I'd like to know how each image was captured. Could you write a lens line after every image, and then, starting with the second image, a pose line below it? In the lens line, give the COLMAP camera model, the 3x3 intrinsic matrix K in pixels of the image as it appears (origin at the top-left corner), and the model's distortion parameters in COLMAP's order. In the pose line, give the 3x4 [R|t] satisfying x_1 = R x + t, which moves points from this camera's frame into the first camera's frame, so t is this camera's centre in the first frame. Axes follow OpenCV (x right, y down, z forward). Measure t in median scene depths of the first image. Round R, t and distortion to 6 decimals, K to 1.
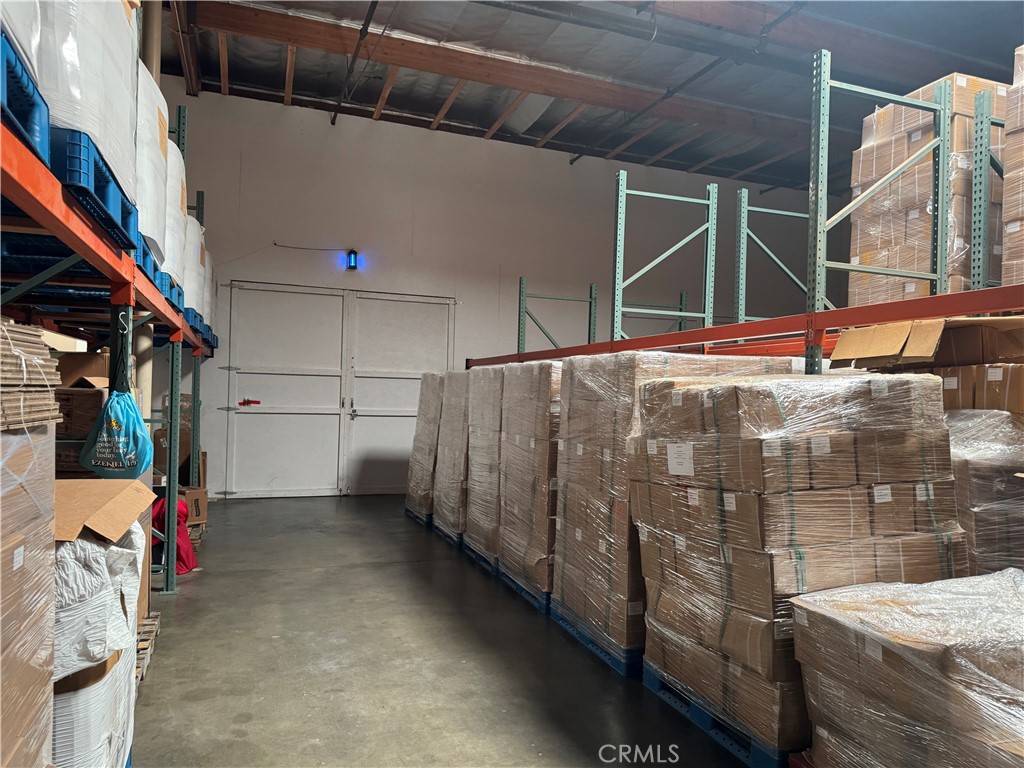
lens RADIAL K [[723.3, 0, 510.5], [0, 723.3, 389.1], [0, 0, 1]] dist [-0.004843, -0.005609]
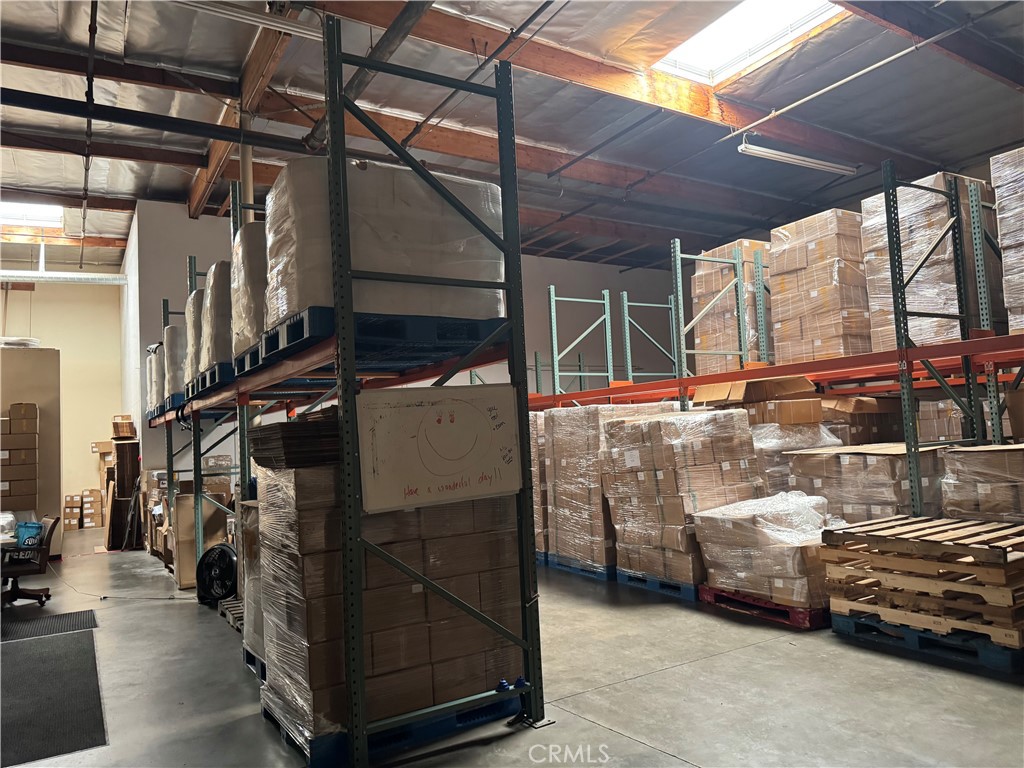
lens RADIAL K [[721.0, 0, 512.0], [0, 721.0, 384.0], [0, 0, 1]] dist [0.063333, -0.070501]
pose [[0.977263, -0.060009, 0.203364, -0.433096], [0.072910, 0.995734, -0.056545, -0.018457], [-0.199103, 0.070087, 0.977469, -0.816087]]
